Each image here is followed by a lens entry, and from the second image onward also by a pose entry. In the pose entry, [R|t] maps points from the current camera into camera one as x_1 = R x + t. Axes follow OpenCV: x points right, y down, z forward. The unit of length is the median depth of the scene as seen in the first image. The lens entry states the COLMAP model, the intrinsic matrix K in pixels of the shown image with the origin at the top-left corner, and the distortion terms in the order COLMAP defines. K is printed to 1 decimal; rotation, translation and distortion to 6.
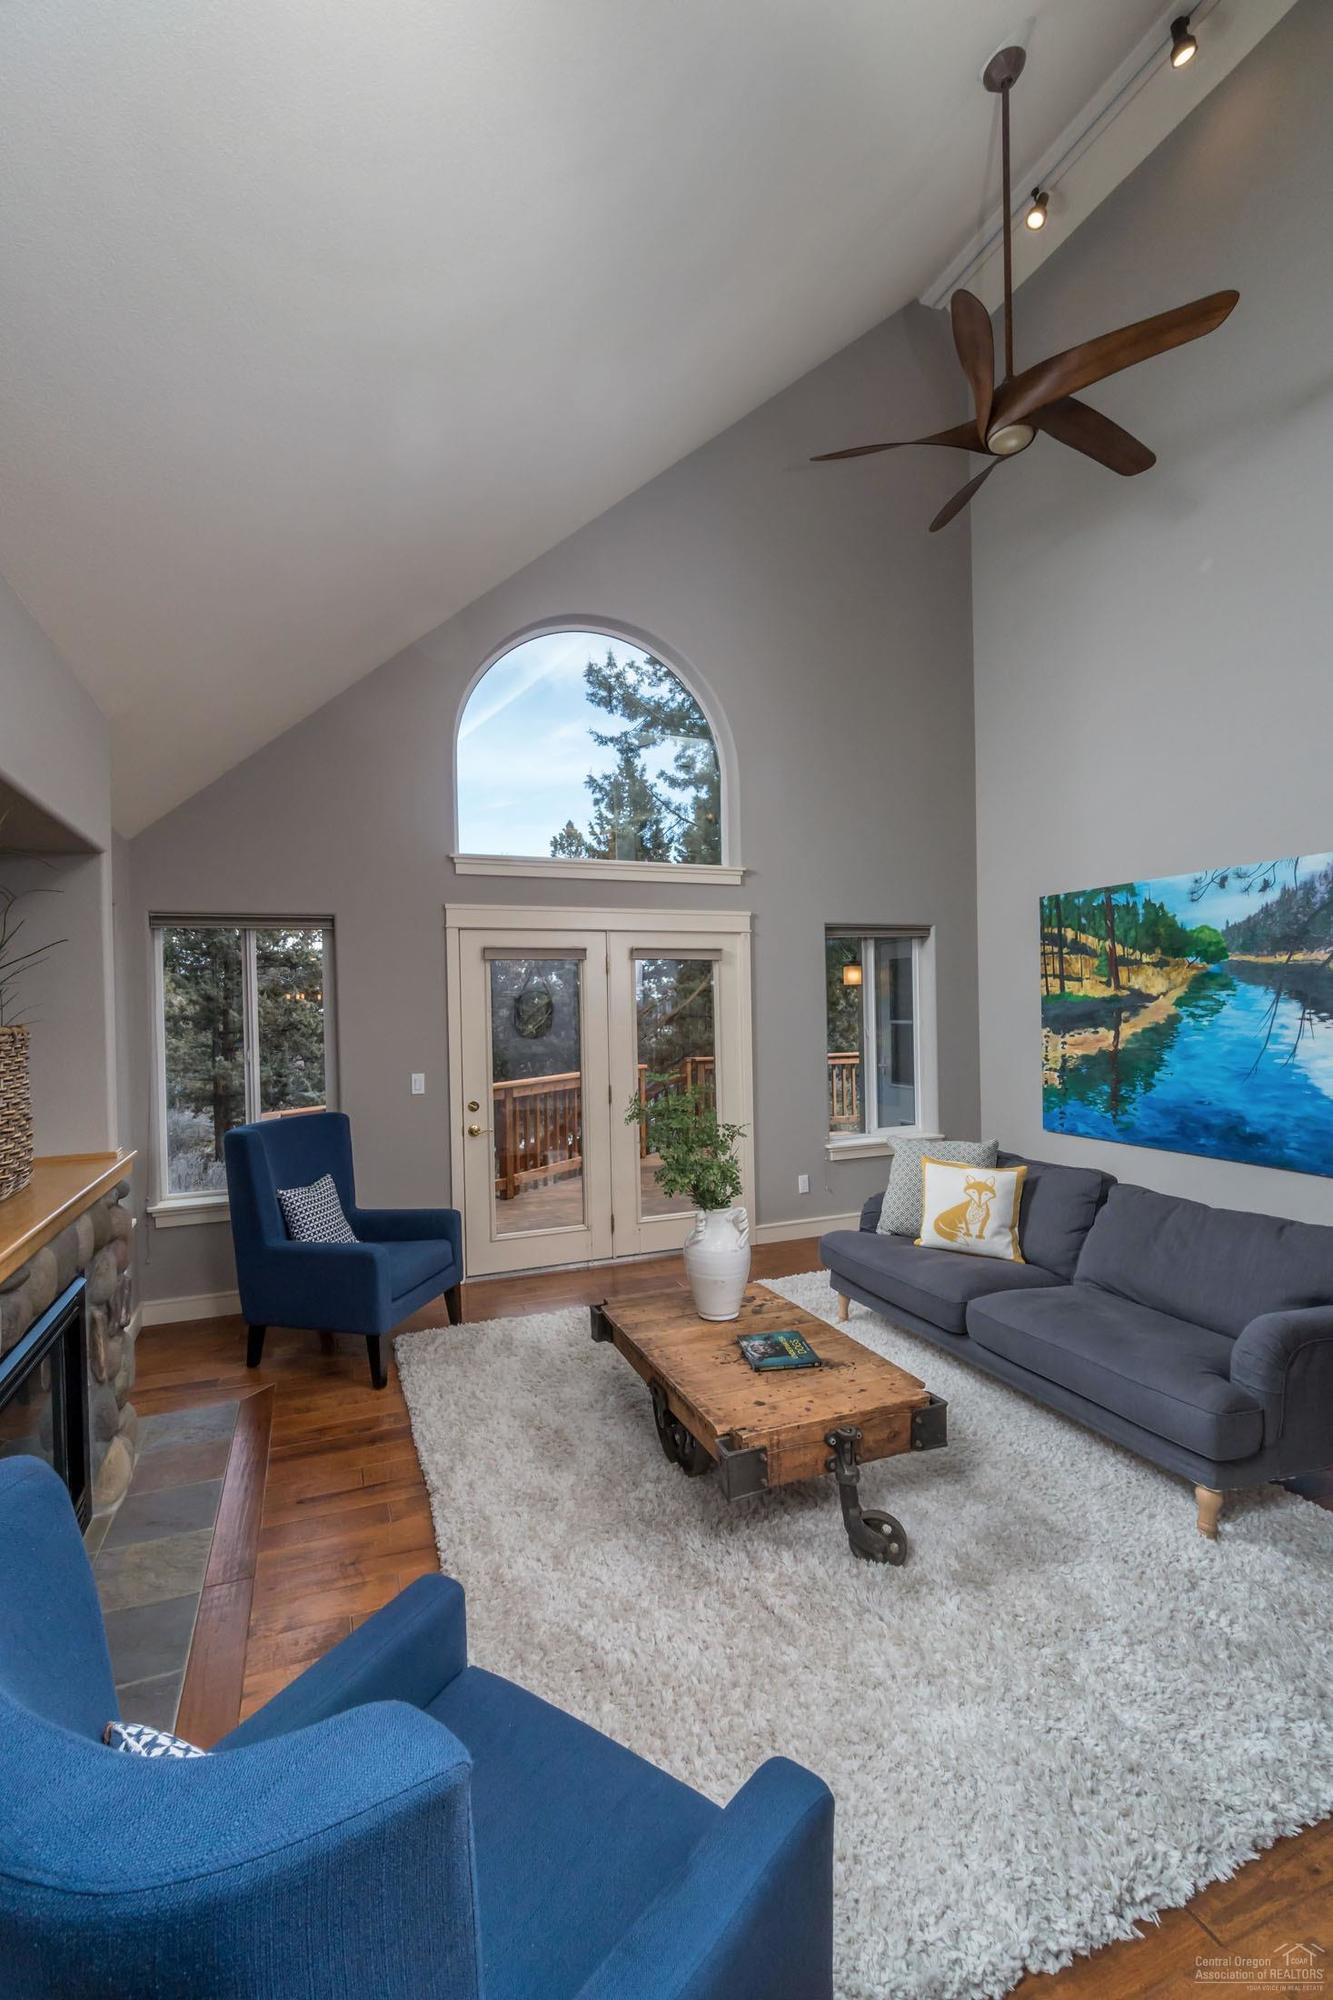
lens RADIAL K [[881.8, 0, 666.5], [0, 881.8, 1000.0], [0, 0, 1]] dist [-0.001765, -0.000060]
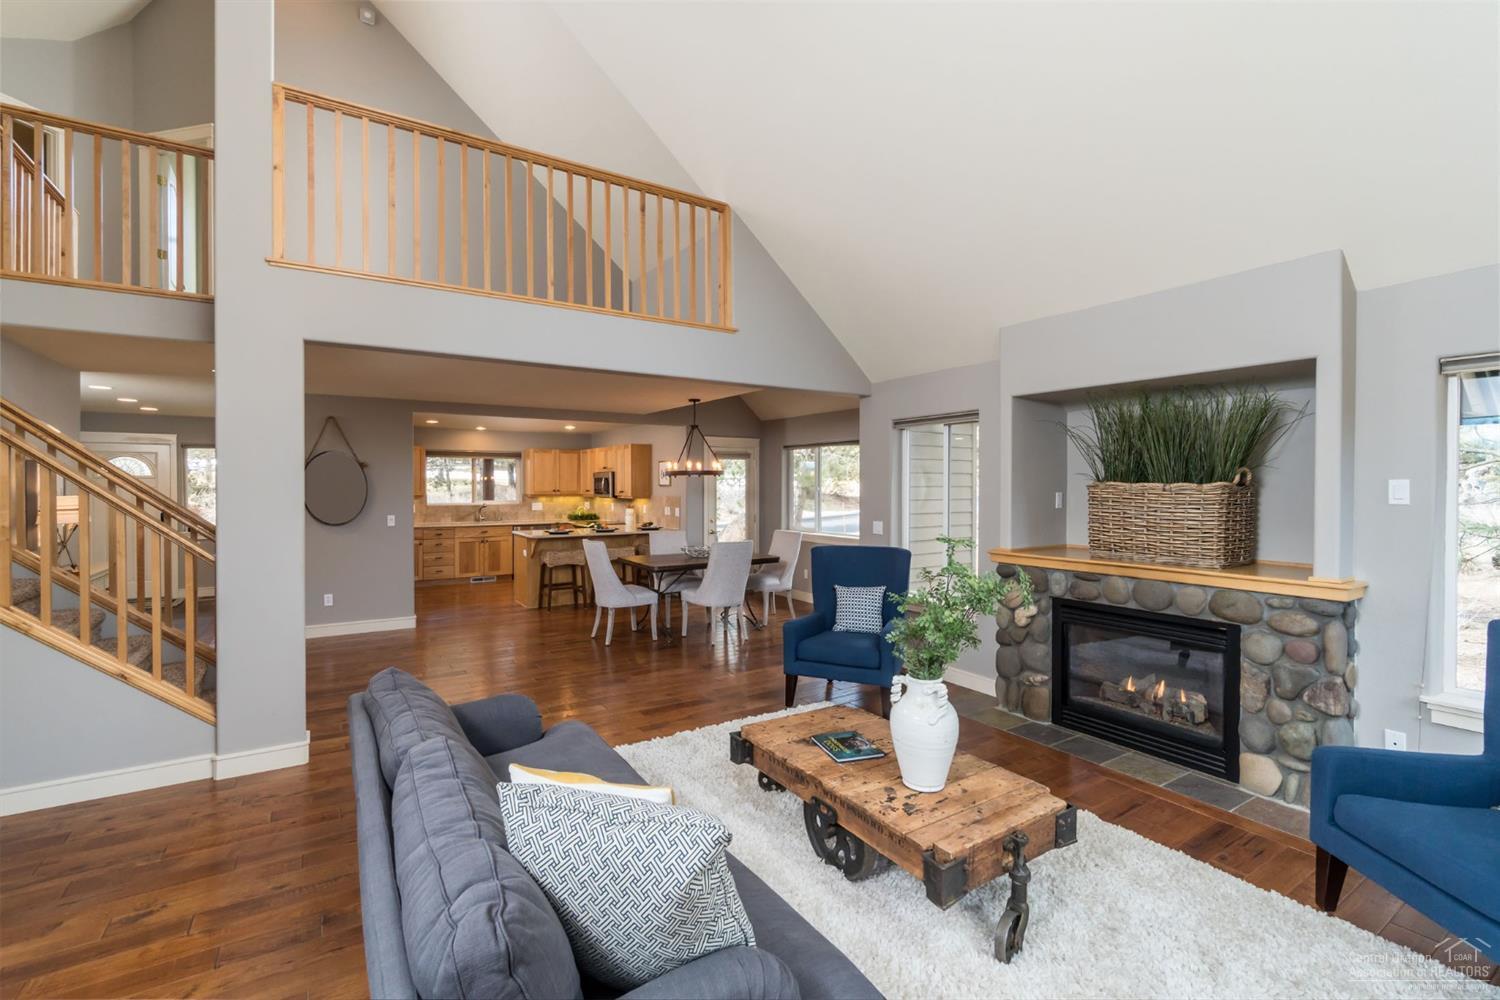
lens RADIAL K [[661.3, 0, 750.0], [0, 661.3, 500.0], [0, 0, 1]] dist [-0.001765, -0.000060]
pose [[-0.982573, 0.021054, -0.184683, 0.438643], [0.017037, 0.999583, 0.023316, 0.000804], [0.185097, 0.019763, -0.982521, 1.912610]]
